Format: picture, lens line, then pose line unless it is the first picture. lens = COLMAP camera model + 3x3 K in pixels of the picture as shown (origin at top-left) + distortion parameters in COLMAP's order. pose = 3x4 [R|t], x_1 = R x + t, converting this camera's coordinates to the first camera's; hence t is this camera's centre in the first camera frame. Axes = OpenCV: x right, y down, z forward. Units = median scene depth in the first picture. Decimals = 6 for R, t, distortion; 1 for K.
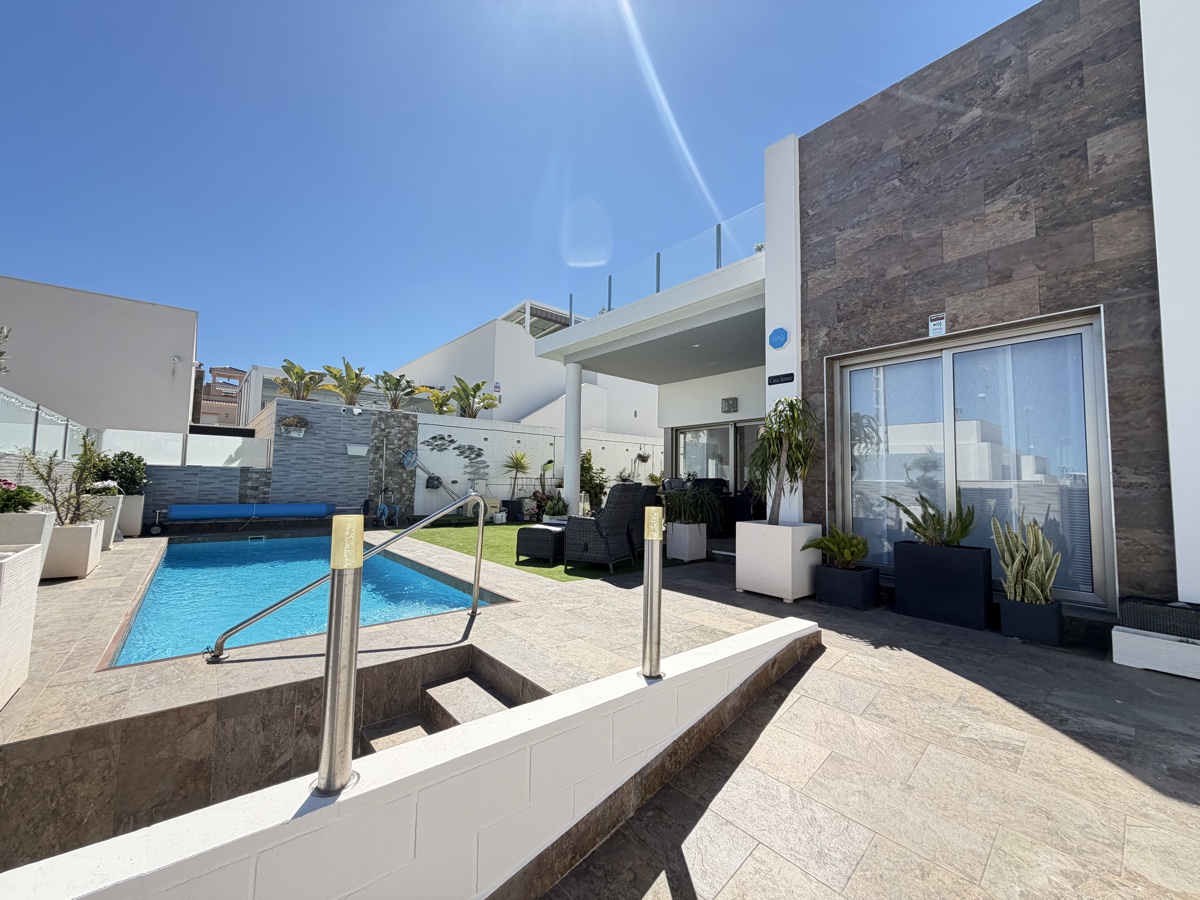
lens RADIAL K [[476.9, 0, 598.4], [0, 476.9, 451.5], [0, 0, 1]] dist [0.000220, -0.000044]
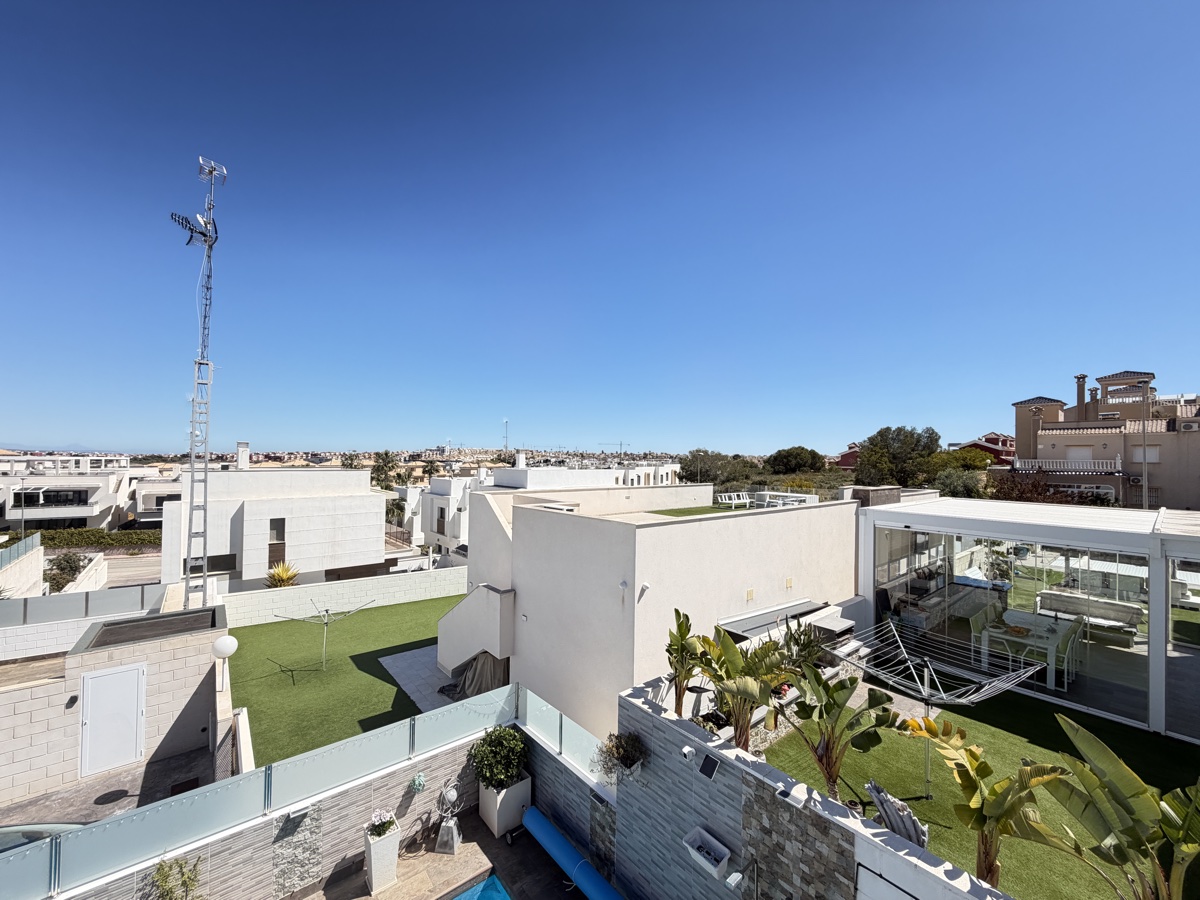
lens RADIAL K [[476.9, 0, 598.2], [0, 476.9, 452.8], [0, 0, 1]] dist [0.000220, -0.000044]
pose [[-0.012936, -0.028087, -0.999522, -0.034601], [0.053541, 0.998152, -0.028741, -0.361384], [0.998482, -0.053887, -0.011408, 0.875278]]
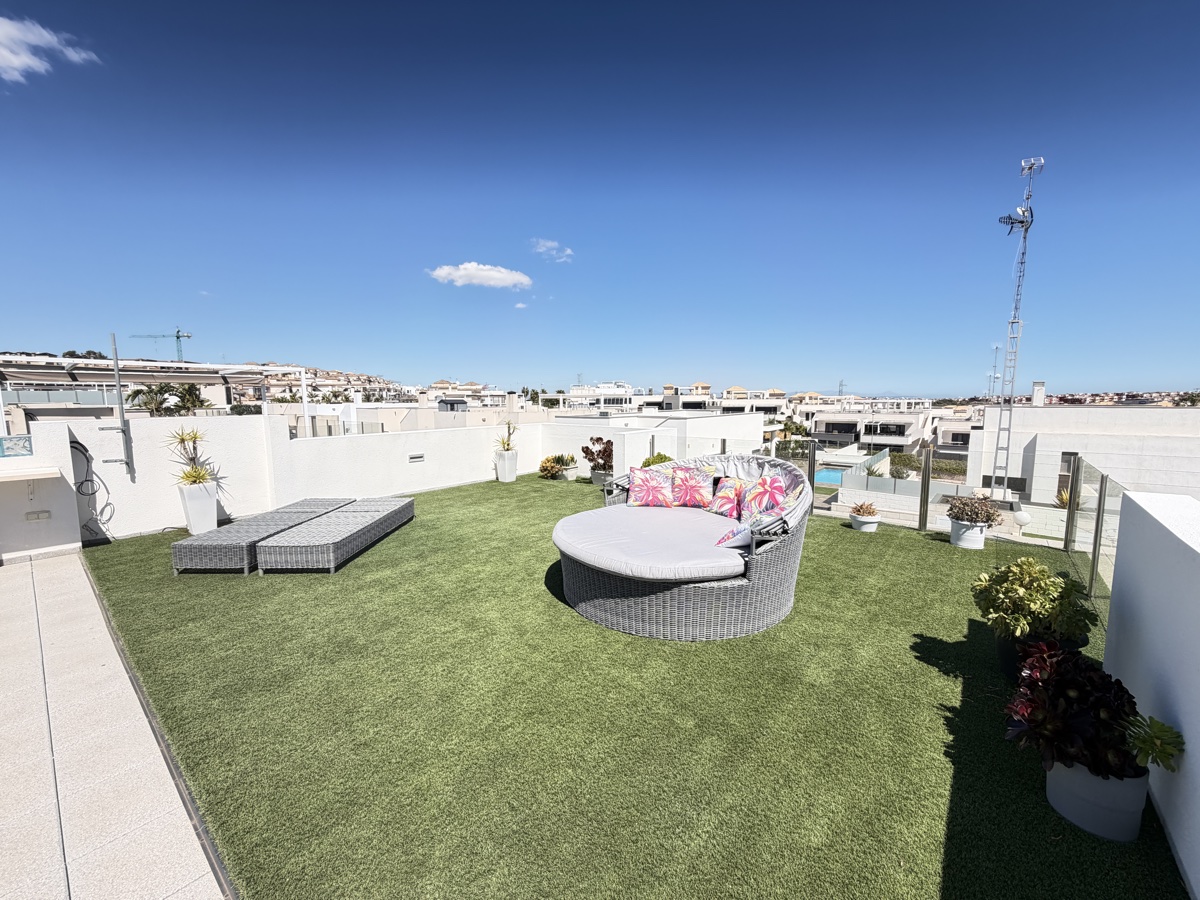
lens RADIAL K [[476.9, 0, 592.5], [0, 476.9, 450.7], [0, 0, 1]] dist [0.000220, -0.000044]
pose [[-0.984516, 0.006844, -0.175162, 0.452728], [-0.000083, 0.999219, 0.039505, -0.307101], [0.175295, 0.038908, -0.983747, 1.218171]]
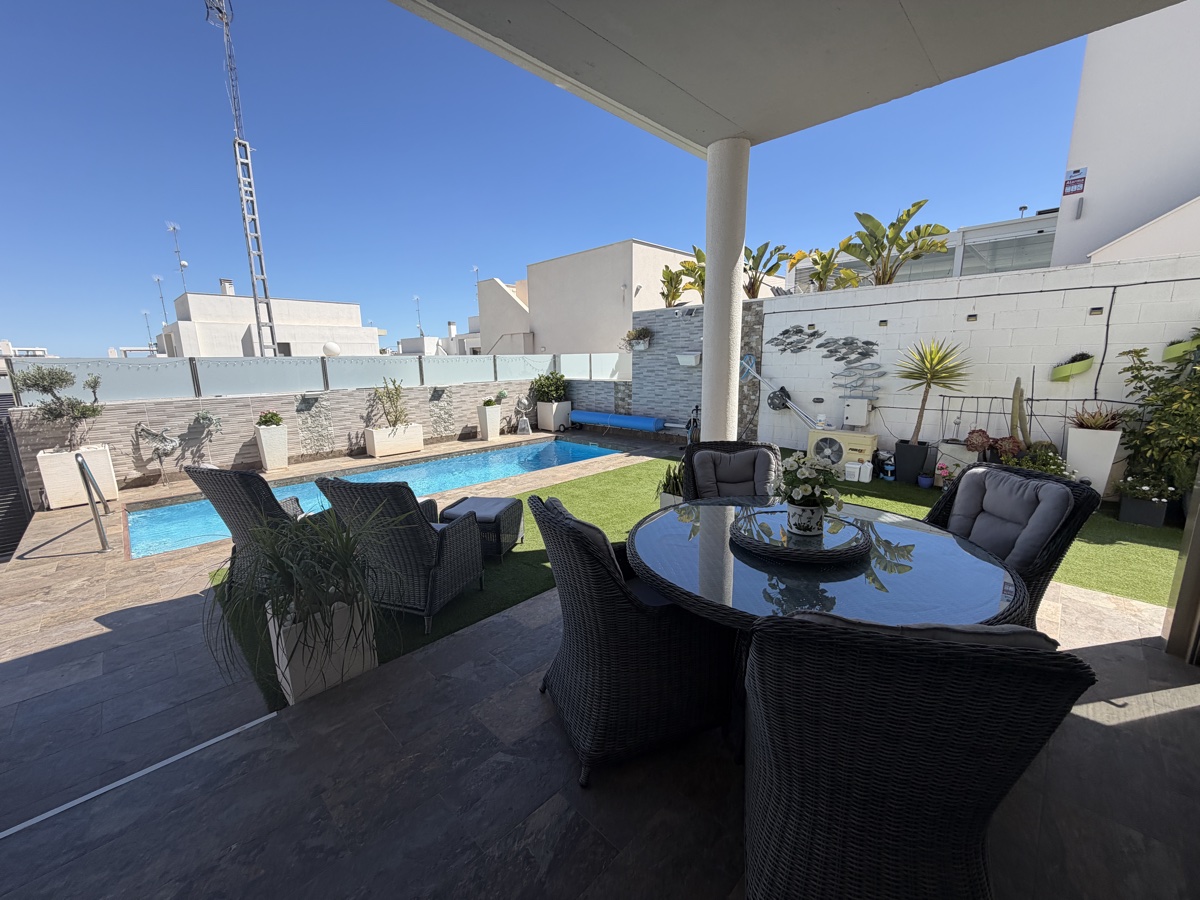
lens RADIAL K [[476.9, 0, 597.9], [0, 476.9, 453.1], [0, 0, 1]] dist [0.000220, -0.000044]
pose [[0.088664, 0.175717, -0.980440, 0.329775], [0.082242, 0.979664, 0.183015, -0.007576], [0.992660, -0.096861, 0.072410, 0.721529]]
